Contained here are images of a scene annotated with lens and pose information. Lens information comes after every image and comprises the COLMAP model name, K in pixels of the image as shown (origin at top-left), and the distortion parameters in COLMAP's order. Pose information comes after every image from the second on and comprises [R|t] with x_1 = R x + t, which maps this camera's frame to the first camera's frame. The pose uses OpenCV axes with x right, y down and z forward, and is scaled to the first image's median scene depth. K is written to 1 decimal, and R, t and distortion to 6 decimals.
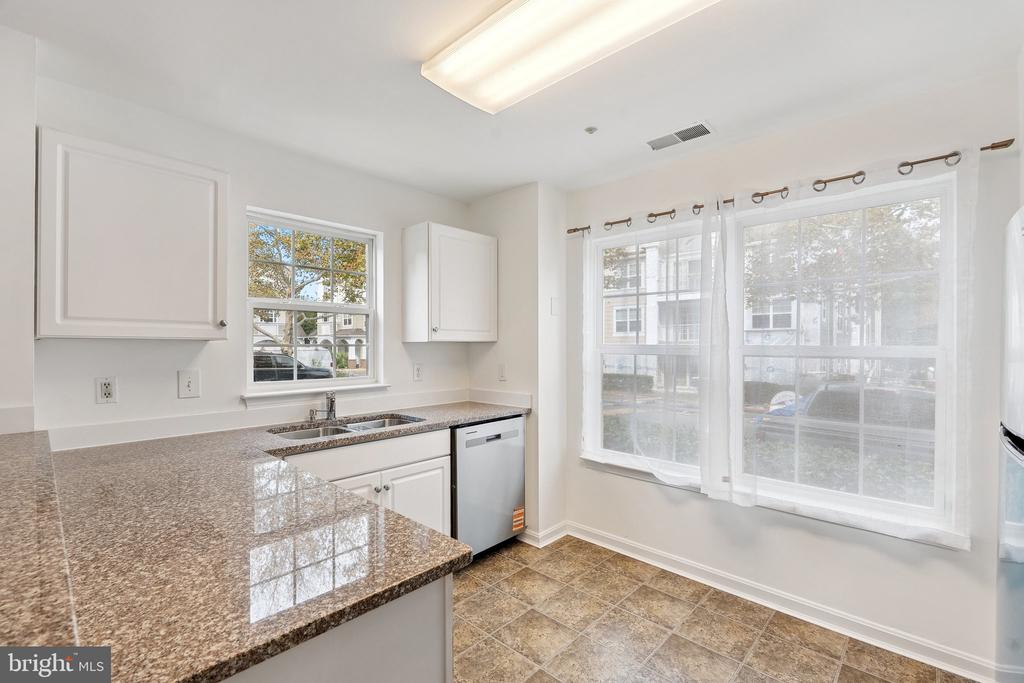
lens RADIAL K [[454.1, 0, 511.4], [0, 454.1, 351.4], [0, 0, 1]] dist [0.002351, 0.000908]
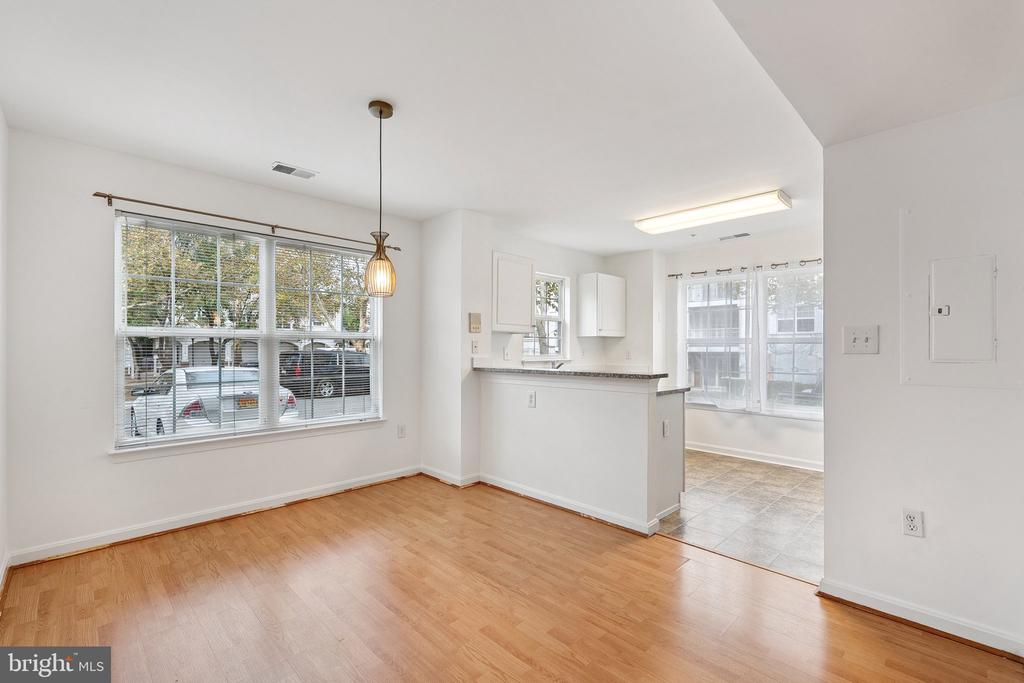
lens RADIAL K [[454.1, 0, 512.5], [0, 454.1, 350.6], [0, 0, 1]] dist [0.002351, 0.000908]
pose [[0.999022, 0.003737, -0.044051, -0.430553], [-0.004184, 0.999941, -0.010063, 0.057108], [0.044010, 0.010237, 0.998979, -0.865071]]
